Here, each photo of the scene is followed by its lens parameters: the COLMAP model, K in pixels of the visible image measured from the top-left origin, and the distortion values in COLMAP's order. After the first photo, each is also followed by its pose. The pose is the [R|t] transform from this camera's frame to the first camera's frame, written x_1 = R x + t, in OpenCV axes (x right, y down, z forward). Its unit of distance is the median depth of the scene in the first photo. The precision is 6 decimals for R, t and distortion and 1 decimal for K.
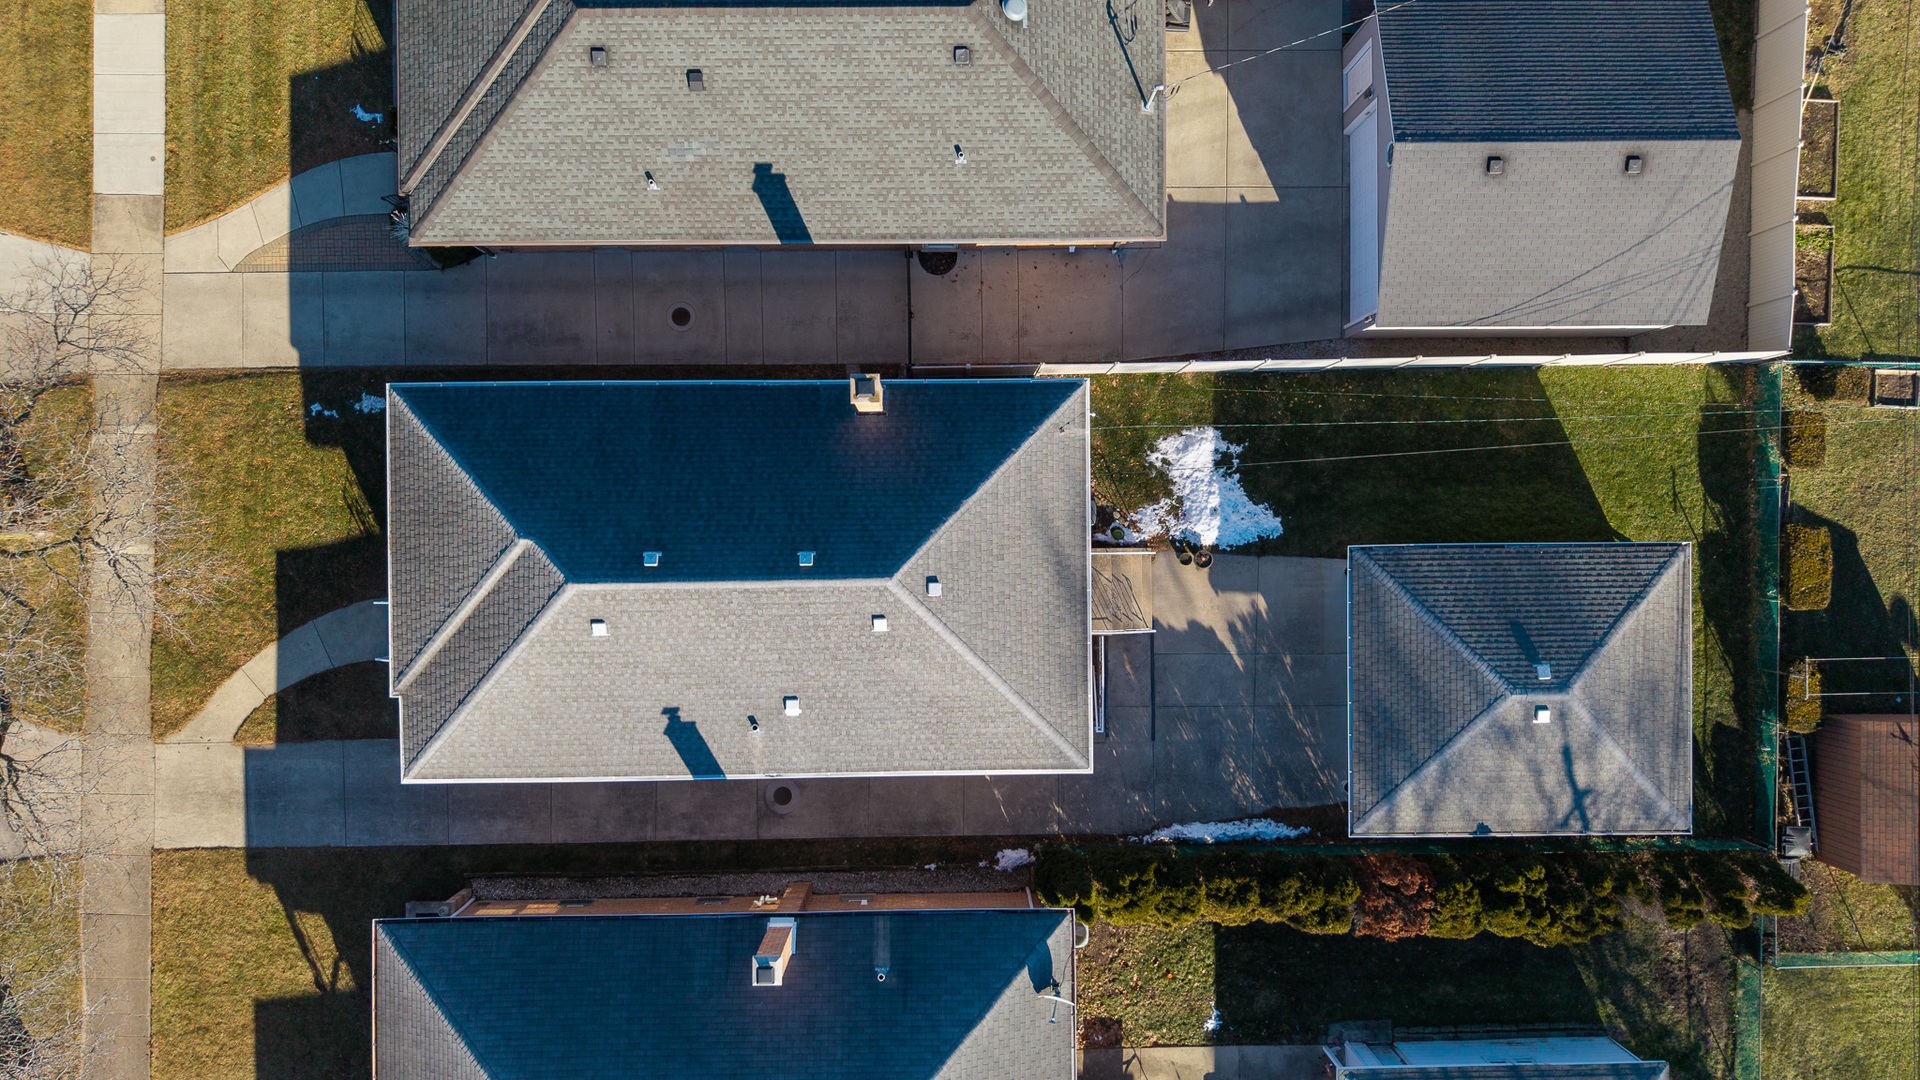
lens RADIAL K [[1282.8, 0, 960.0], [0, 1282.8, 540.0], [0, 0, 1]] dist [0.064201, -0.087084]
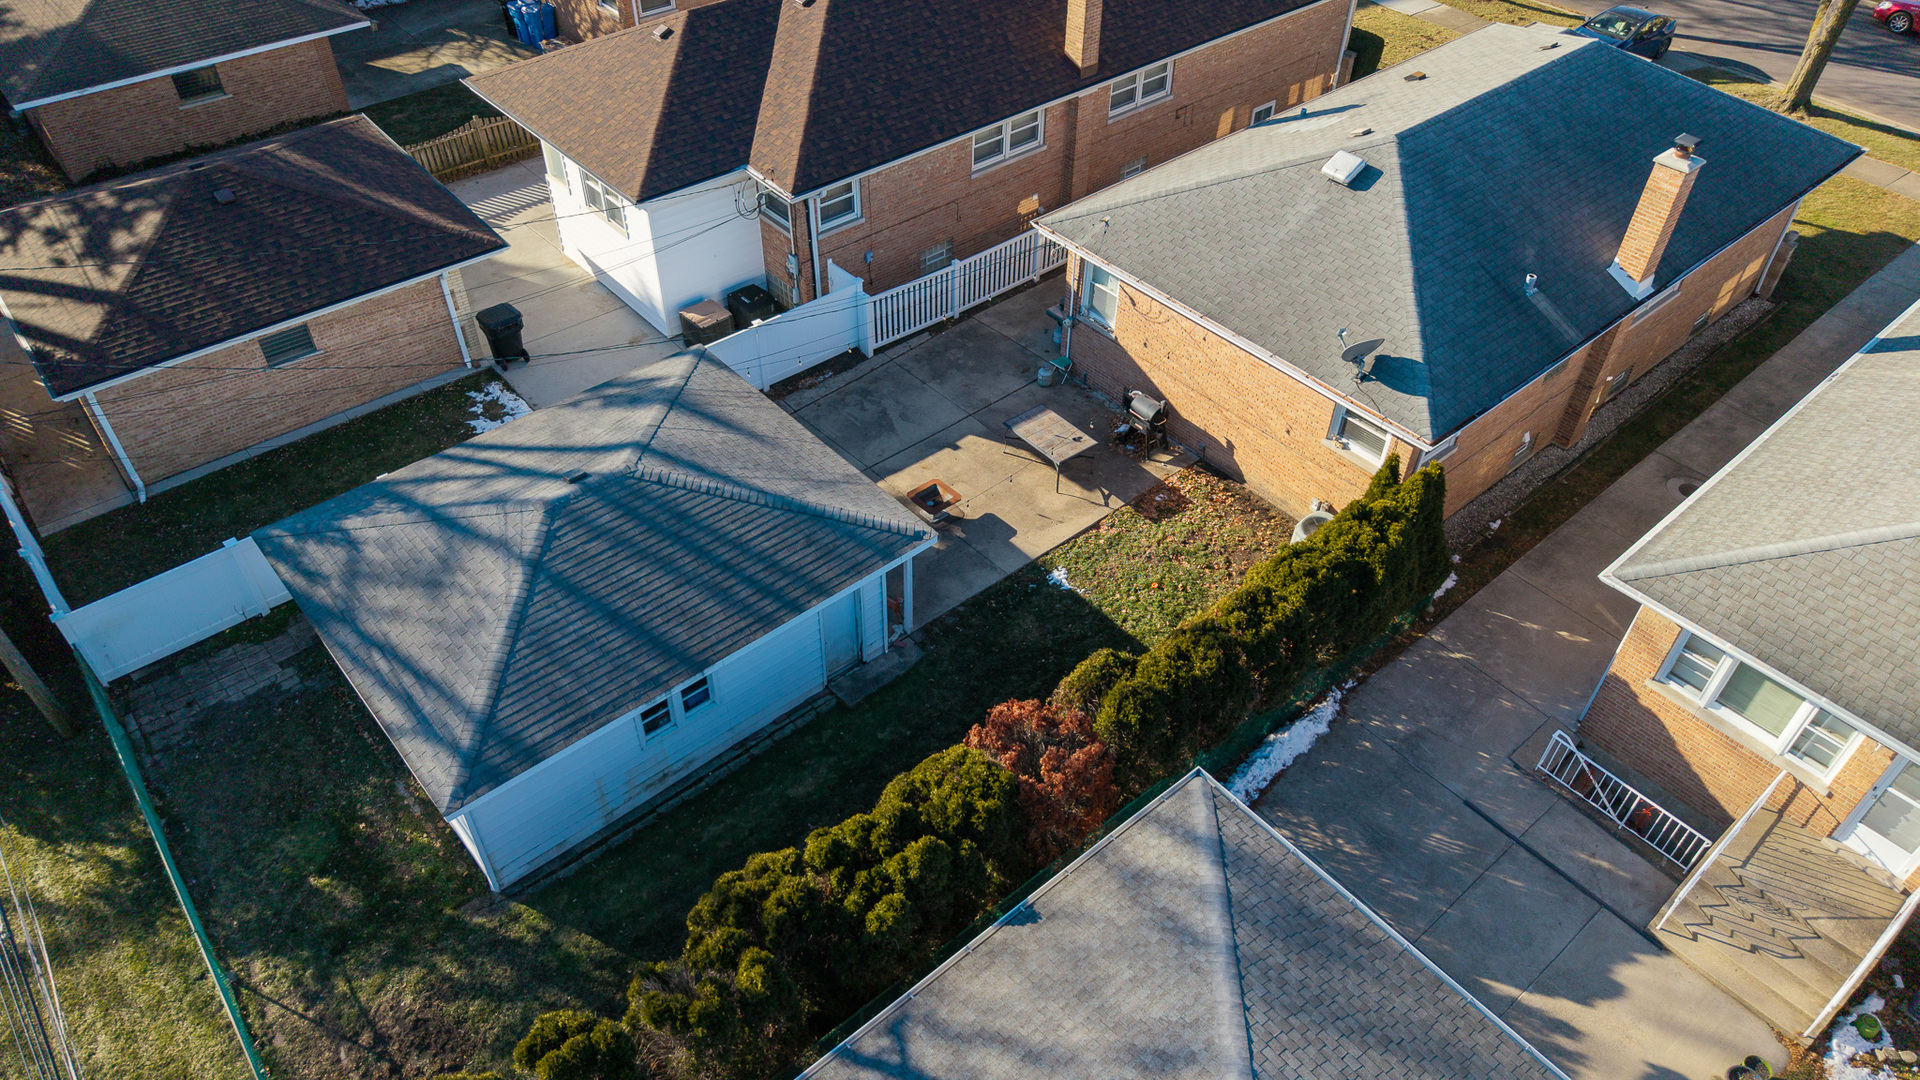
lens RADIAL K [[1285.9, 0, 960.0], [0, 1285.9, 540.0], [0, 0, 1]] dist [-0.020188, -0.001476]
pose [[-0.770477, 0.423241, -0.476689, 0.545612], [-0.637143, -0.535184, 0.554642, 0.046043], [-0.020369, 0.731058, 0.682012, 0.532213]]
